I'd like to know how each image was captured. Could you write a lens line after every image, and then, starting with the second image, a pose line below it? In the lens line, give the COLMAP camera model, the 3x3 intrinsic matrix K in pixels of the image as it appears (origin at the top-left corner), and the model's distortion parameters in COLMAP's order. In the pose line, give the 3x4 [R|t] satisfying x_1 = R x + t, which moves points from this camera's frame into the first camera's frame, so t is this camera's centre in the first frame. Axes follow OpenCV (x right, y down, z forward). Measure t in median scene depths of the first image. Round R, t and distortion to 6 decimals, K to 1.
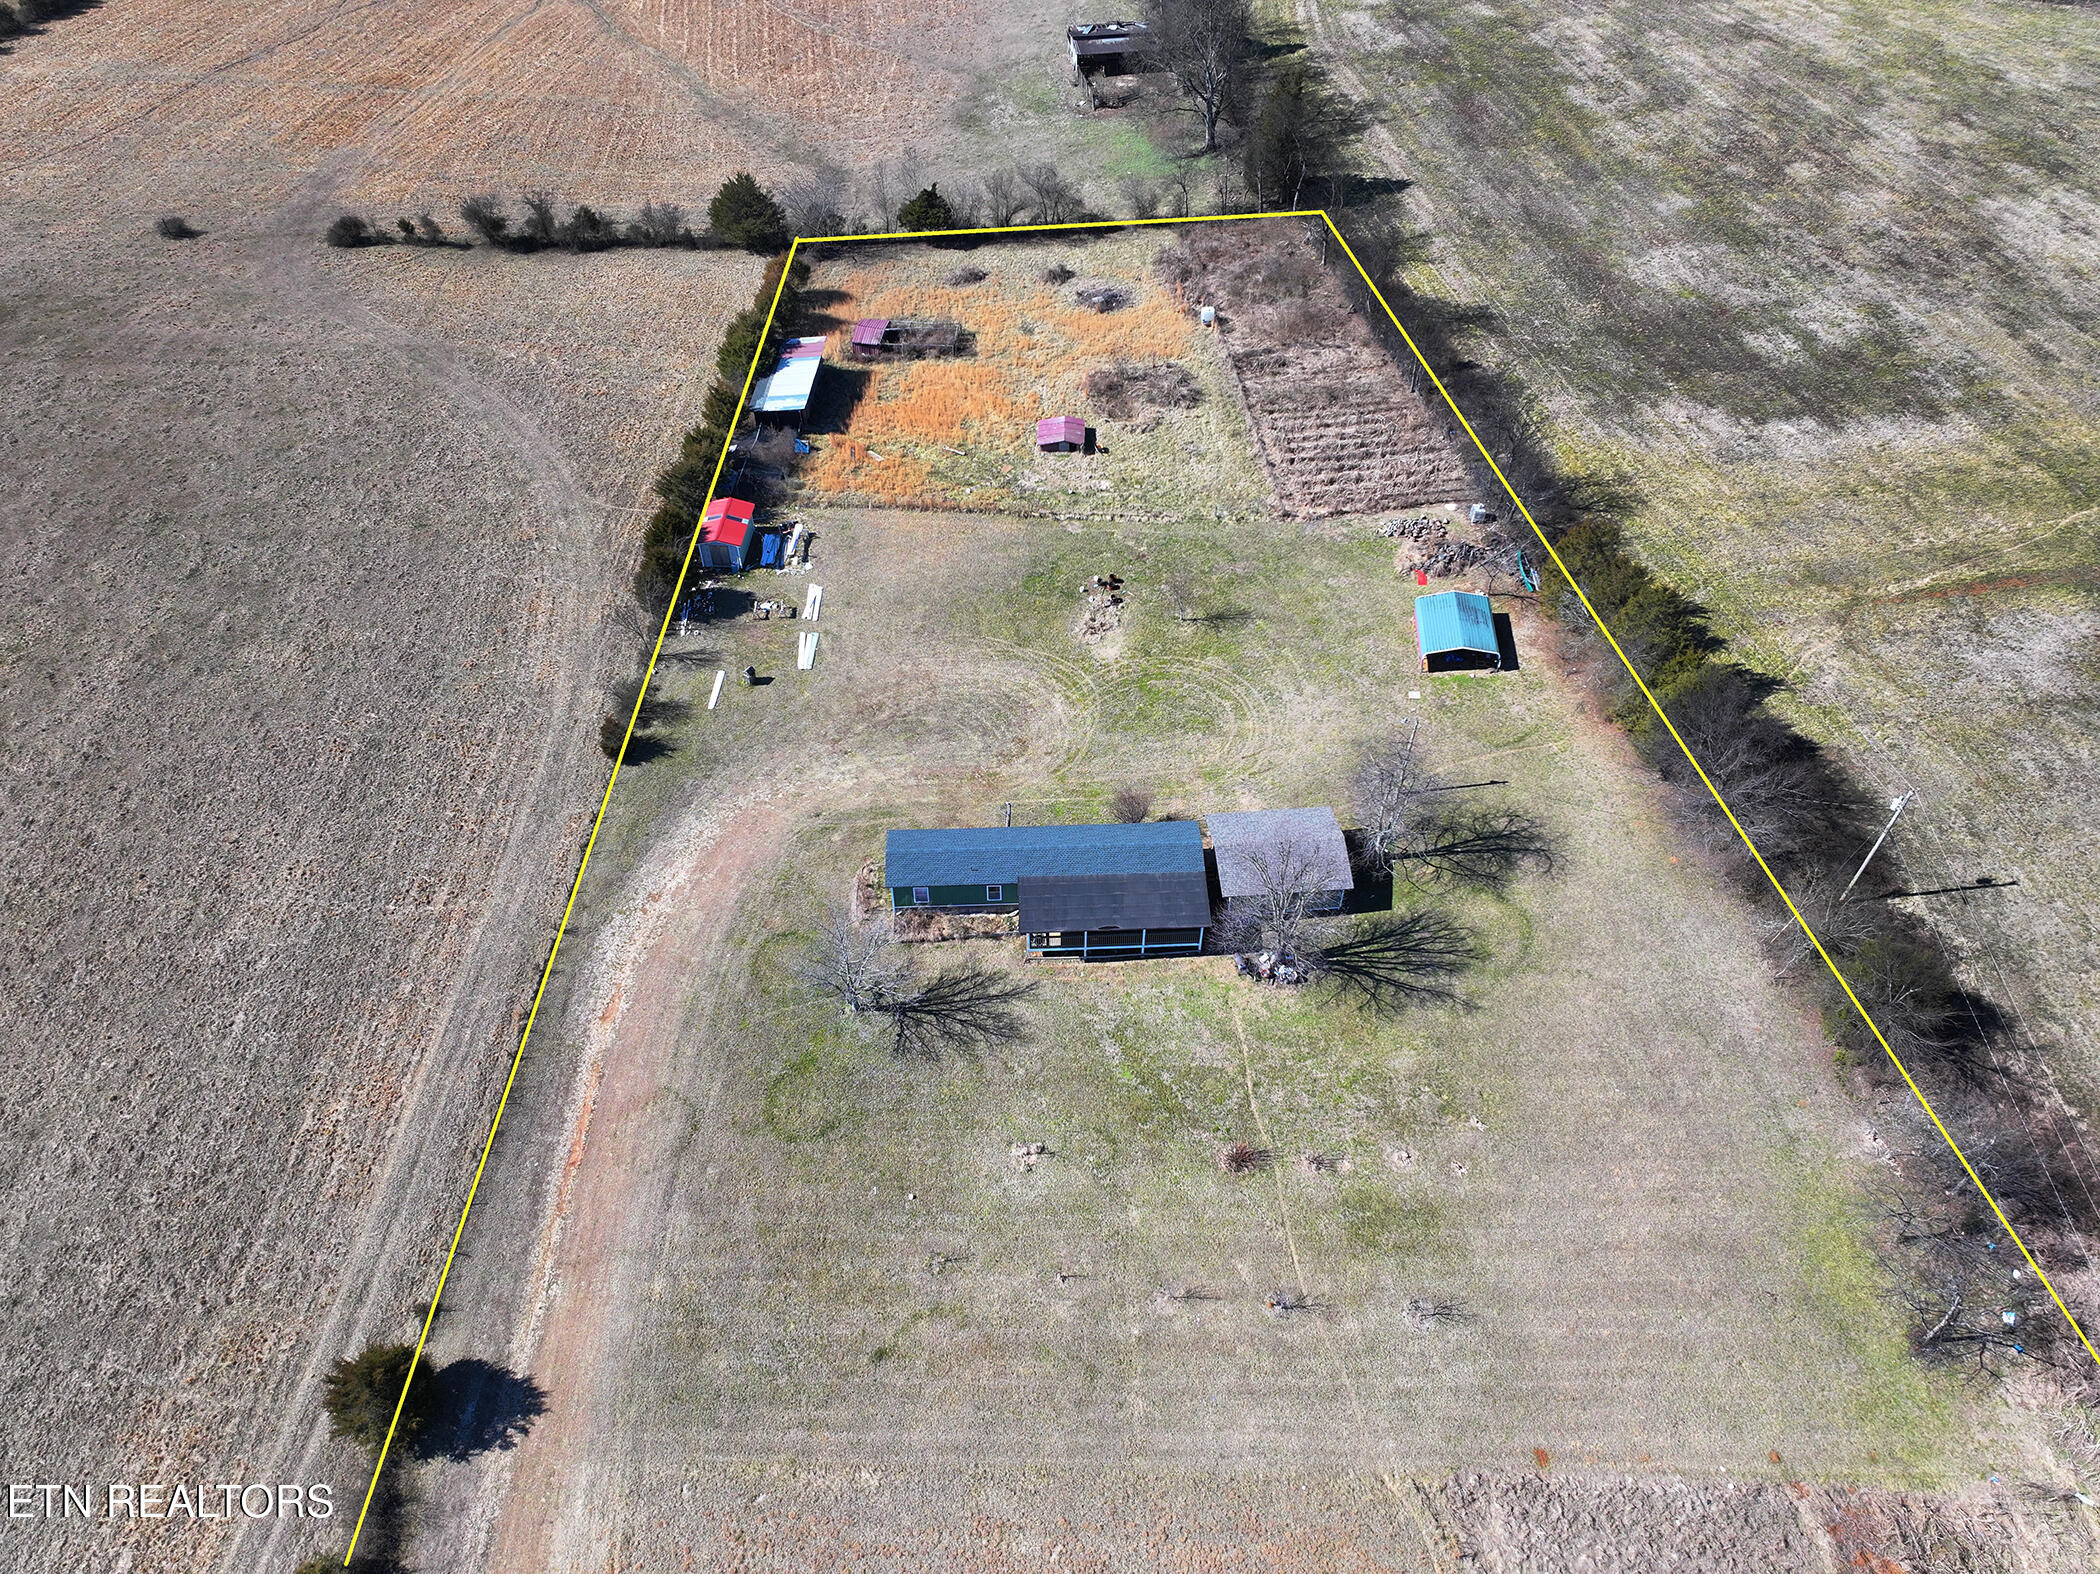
lens RADIAL K [[1474.2, 0, 1044.6], [0, 1474.2, 776.6], [0, 0, 1]] dist [-0.001710, 0.016087]
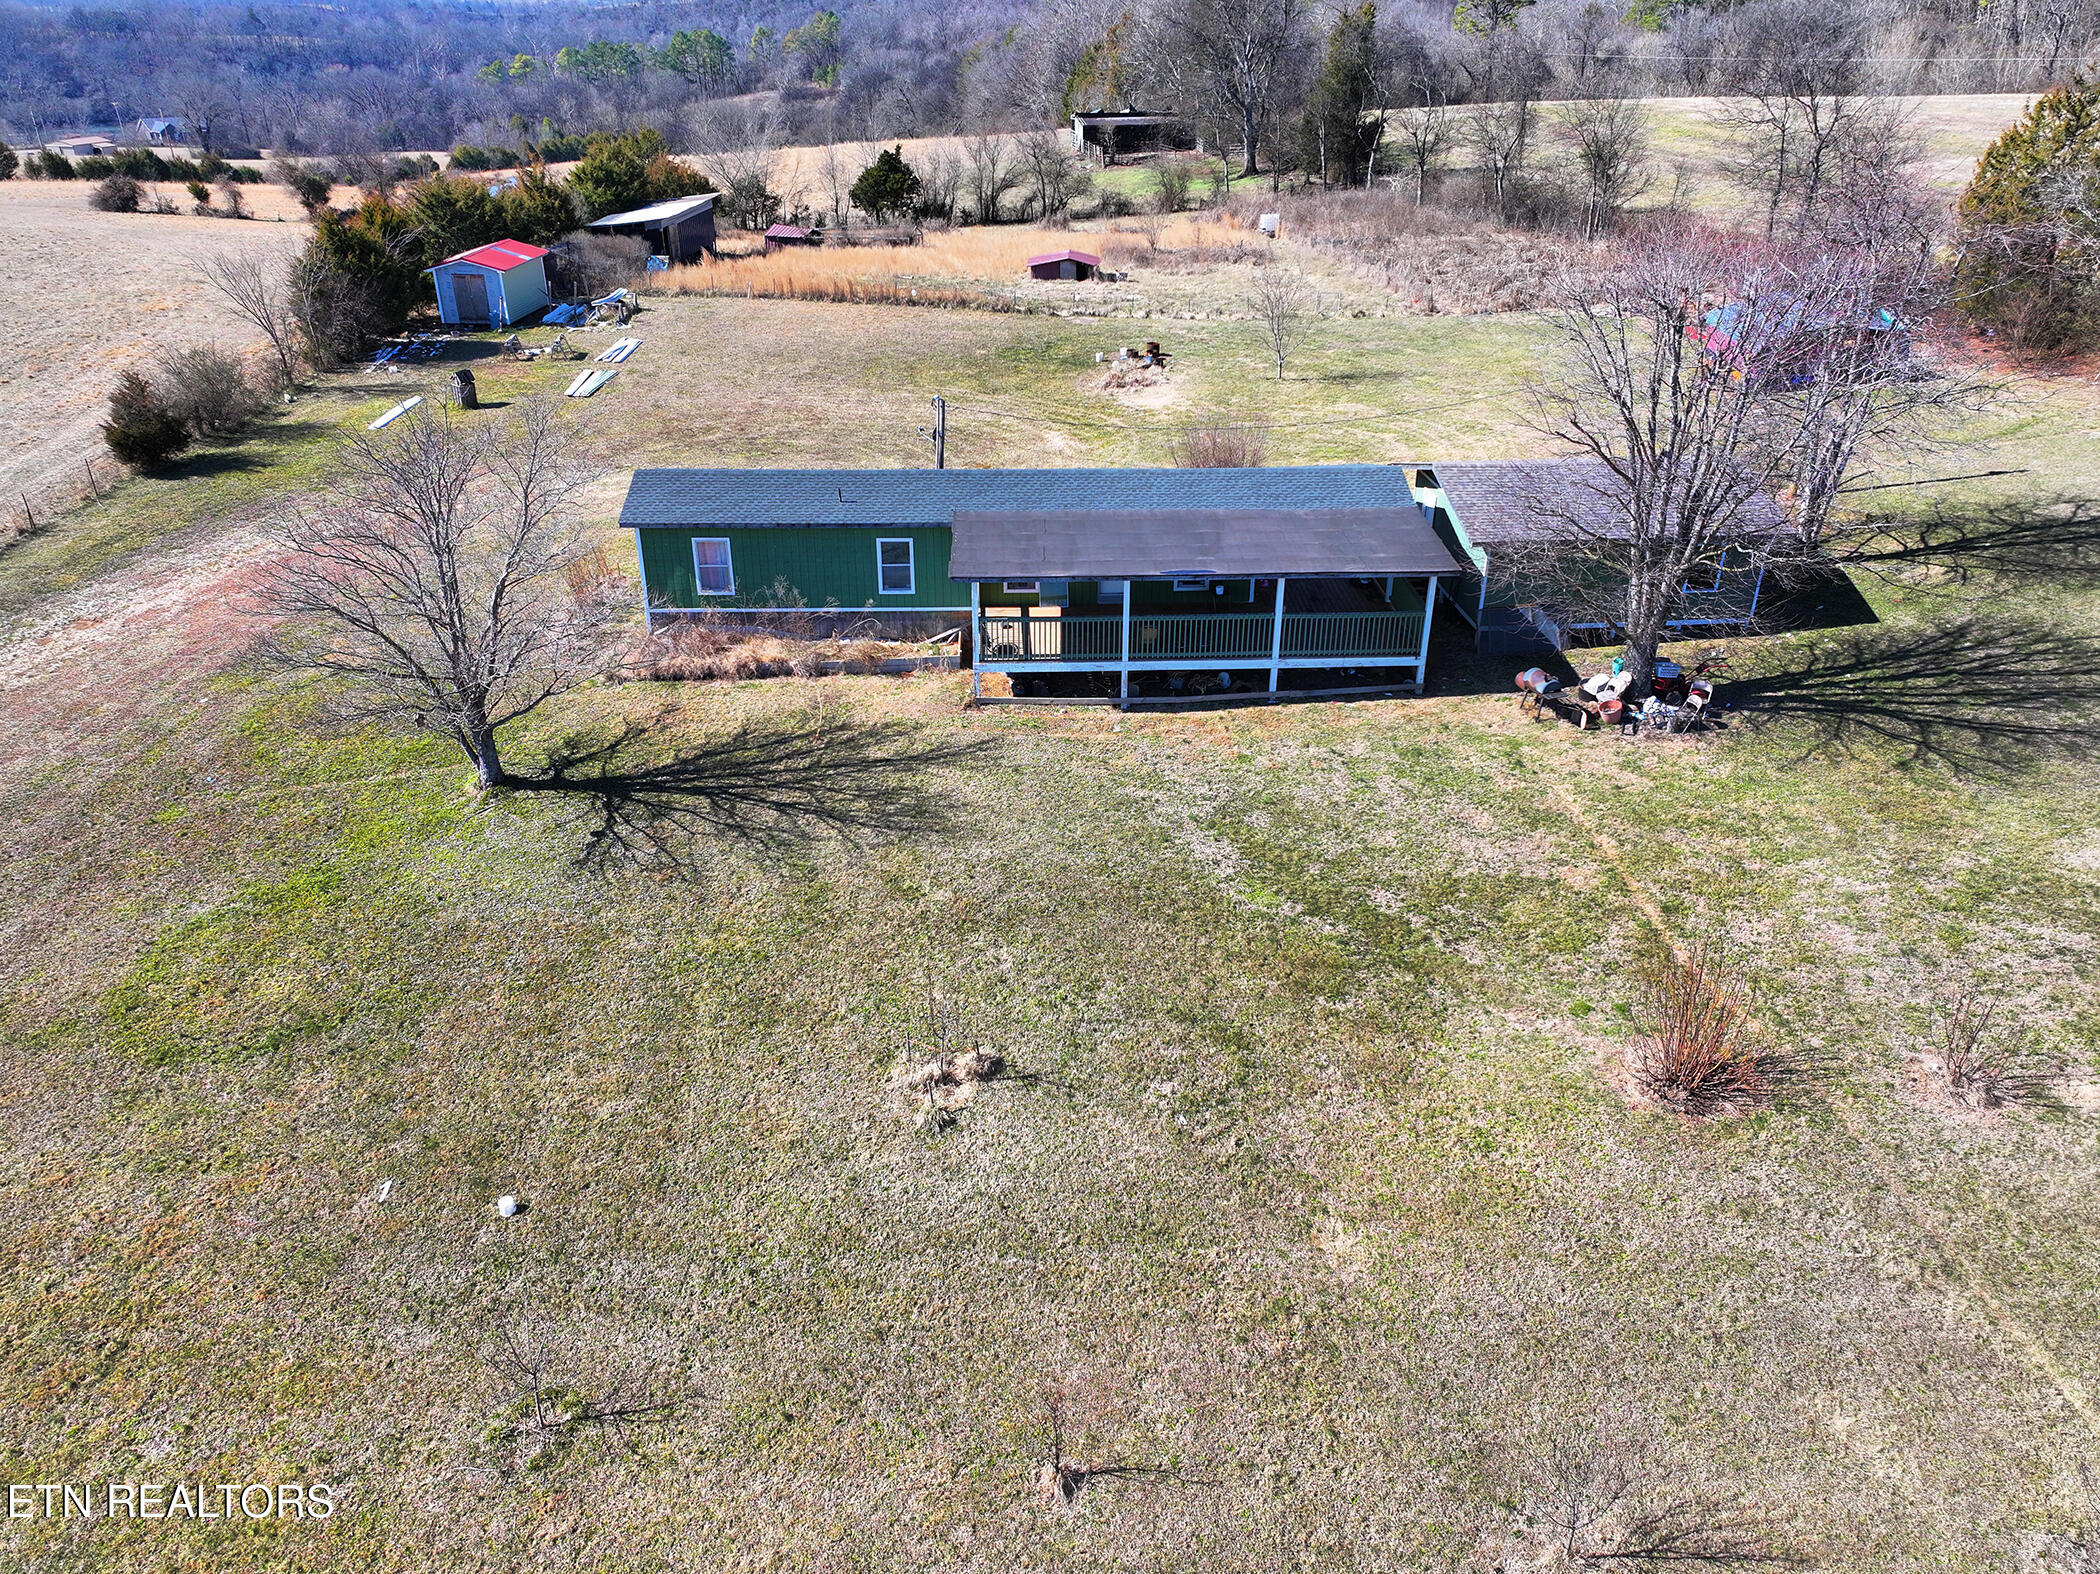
lens RADIAL K [[1474.2, 0, 1051.0], [0, 1474.2, 782.9], [0, 0, 1]] dist [-0.001710, 0.016087]
pose [[0.999972, 0.006695, 0.003379, 0.006756], [-0.005260, 0.947319, -0.320247, 0.246691], [-0.005345, 0.320220, 0.947328, 0.594474]]
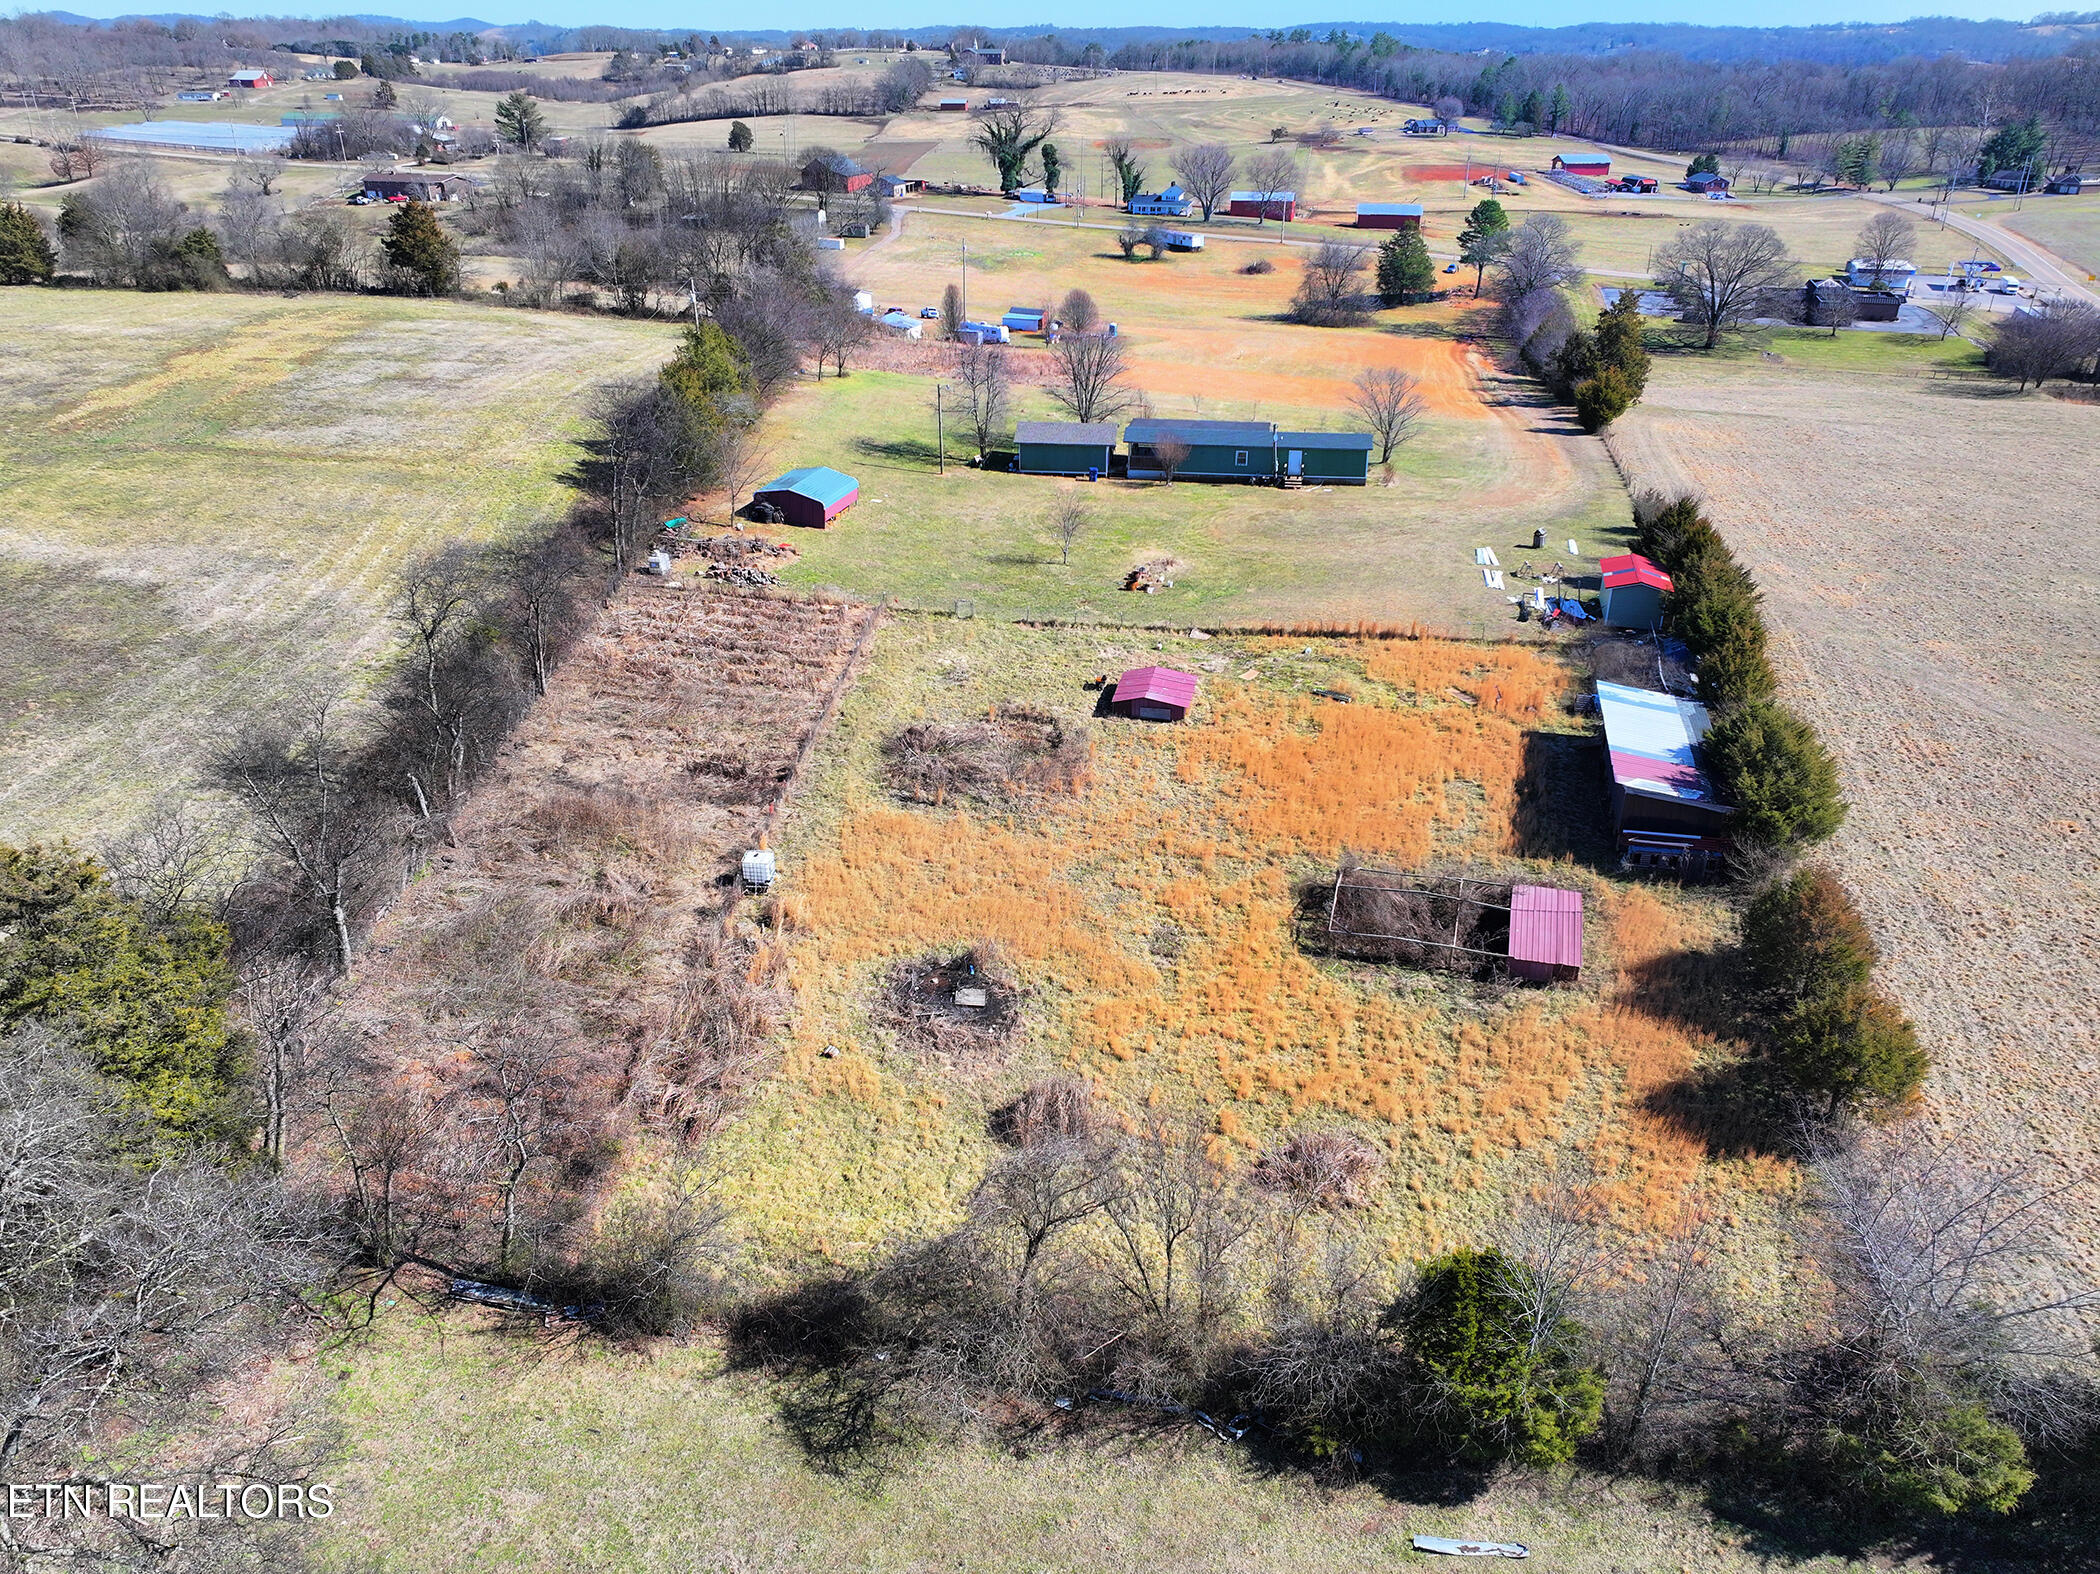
lens RADIAL K [[1474.2, 0, 1055.1], [0, 1474.2, 788.3], [0, 0, 1]] dist [-0.001710, 0.016087]
pose [[-0.985394, -0.071505, 0.154549, -0.057342], [0.129512, 0.274588, 0.952800, -1.036097], [-0.110567, 0.958900, -0.261317, 1.547630]]
